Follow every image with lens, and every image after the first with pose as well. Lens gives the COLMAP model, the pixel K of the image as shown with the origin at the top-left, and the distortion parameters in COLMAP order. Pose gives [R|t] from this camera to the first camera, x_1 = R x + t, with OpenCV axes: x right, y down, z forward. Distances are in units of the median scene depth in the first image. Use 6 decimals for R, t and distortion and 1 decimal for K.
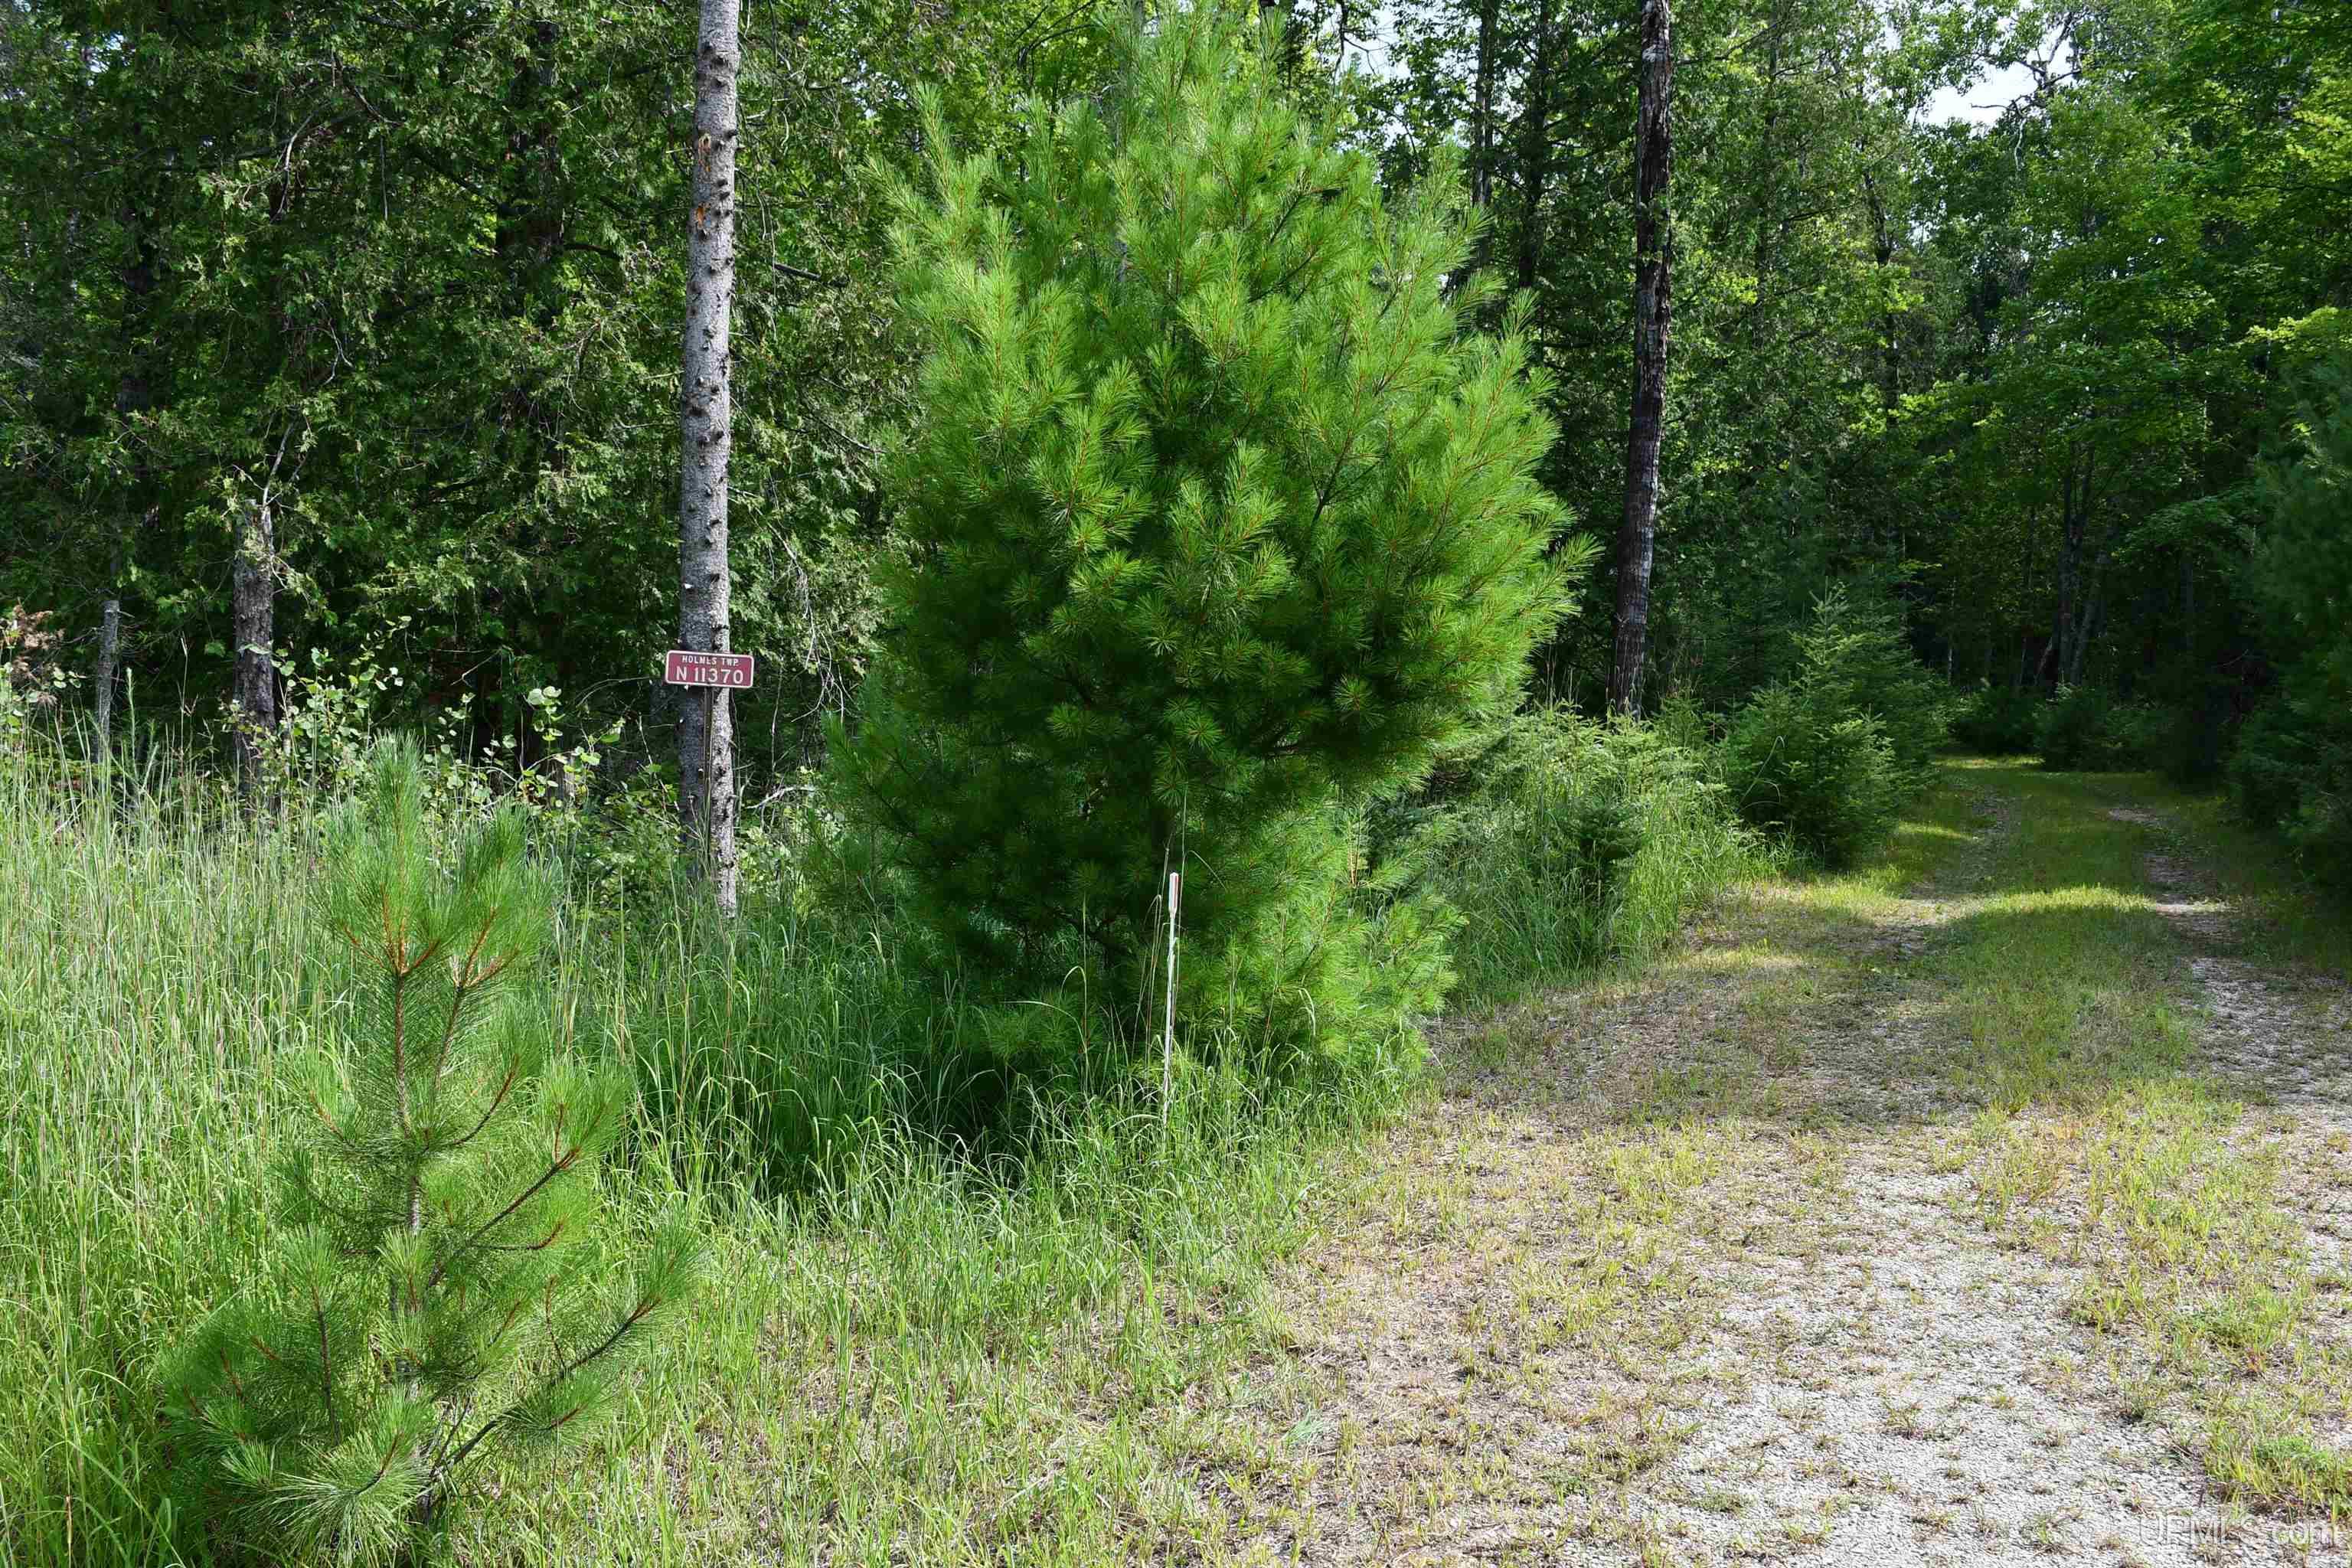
lens RADIAL K [[2324.3, 0, 1176.6], [0, 2324.3, 787.4], [0, 0, 1]] dist [0.012933, 0.000000]
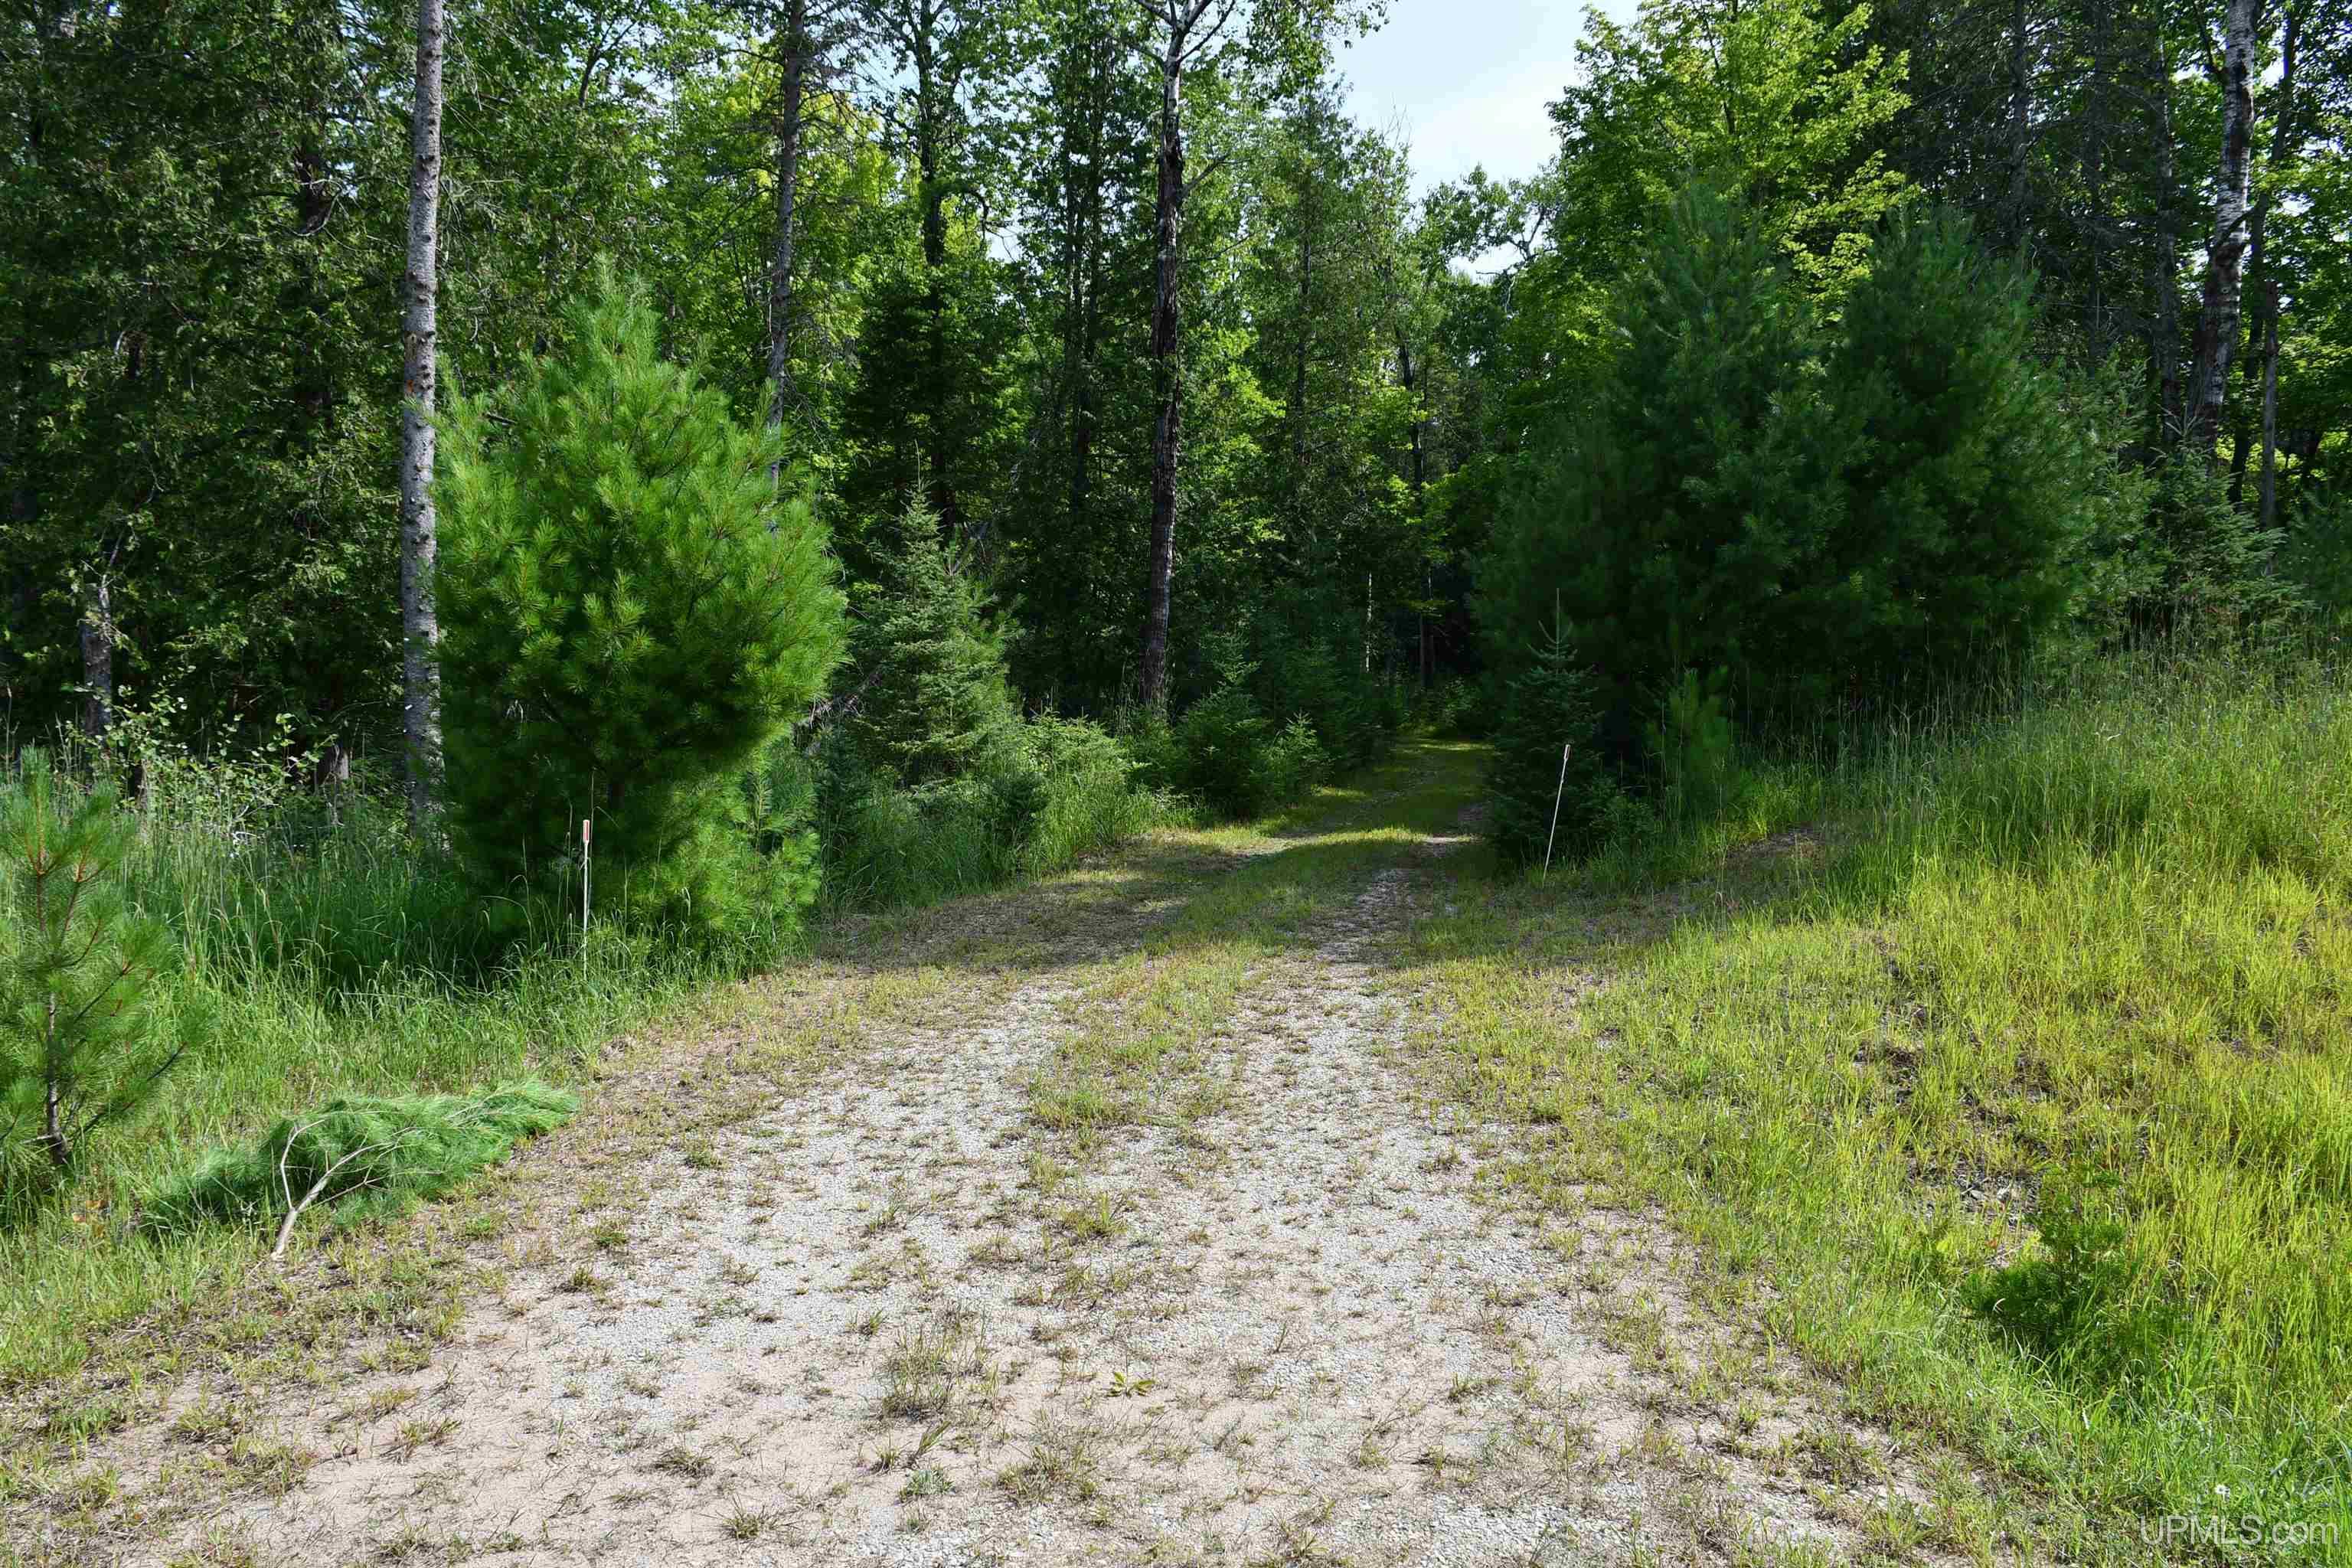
lens RADIAL K [[1824.9, 0, 1171.6], [0, 1824.9, 781.9], [0, 0, 1]] dist [-0.001167, -0.000268]
pose [[0.994755, -0.015594, 0.101088, 0.154962], [0.015085, 0.999869, 0.005804, 0.004267], [-0.101165, -0.004248, 0.994861, -0.202504]]
